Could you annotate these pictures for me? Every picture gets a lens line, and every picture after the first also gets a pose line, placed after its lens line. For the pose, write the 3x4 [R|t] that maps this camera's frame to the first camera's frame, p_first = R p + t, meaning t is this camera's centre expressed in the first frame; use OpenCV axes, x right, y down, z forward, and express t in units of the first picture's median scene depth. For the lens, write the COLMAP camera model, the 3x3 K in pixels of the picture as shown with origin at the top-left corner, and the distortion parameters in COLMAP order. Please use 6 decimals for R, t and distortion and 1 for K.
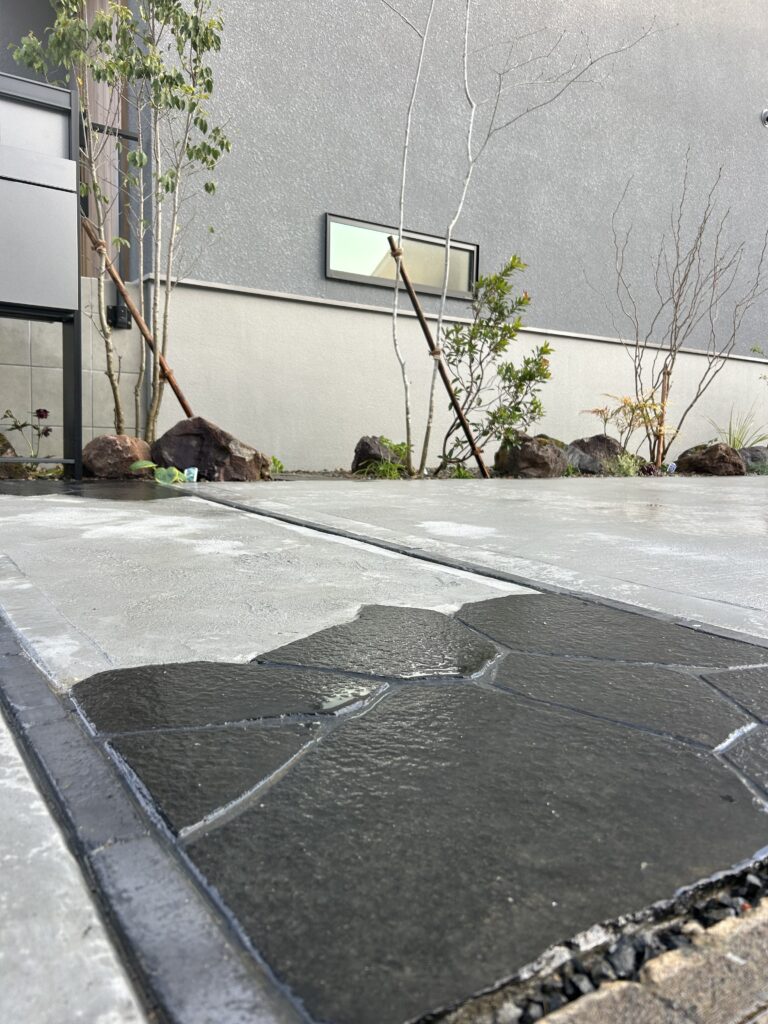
lens RADIAL K [[778.9, 0, 384.0], [0, 778.9, 512.0], [0, 0, 1]] dist [0.000351, -0.001656]
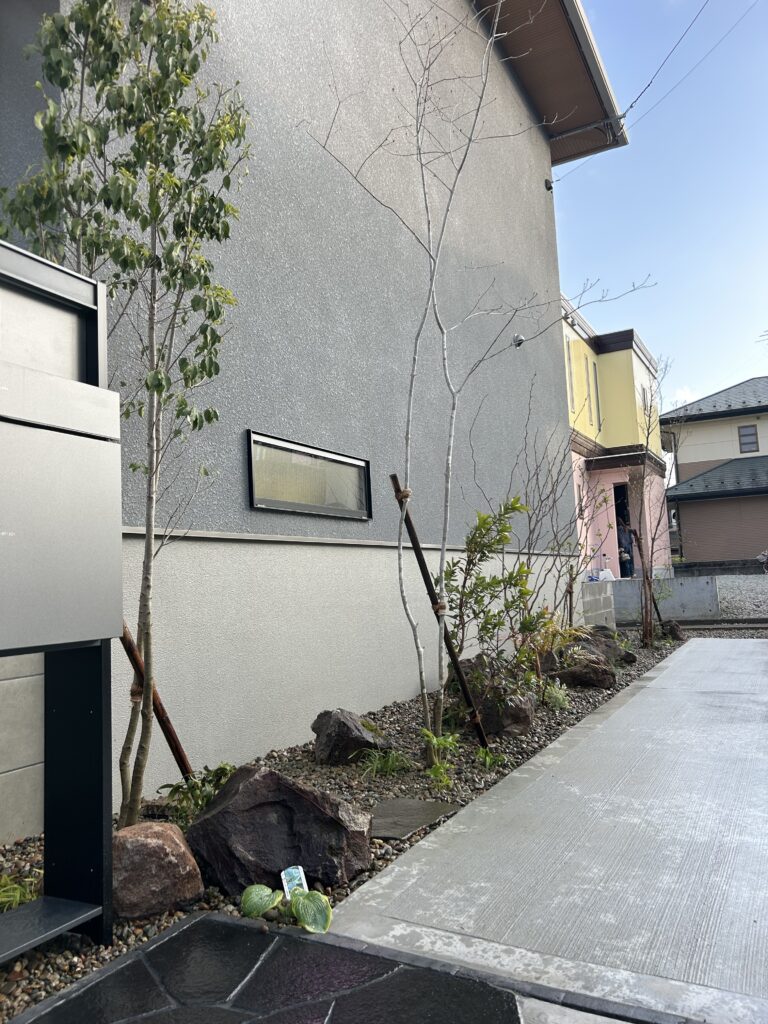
lens RADIAL K [[760.0, 0, 384.0], [0, 760.0, 512.0], [0, 0, 1]] dist [0.003353, 0.001876]
pose [[0.878595, -0.013548, 0.477376, -0.381862], [0.102063, 0.981830, -0.159980, -0.187618], [-0.466535, 0.189280, 0.864013, 0.317457]]
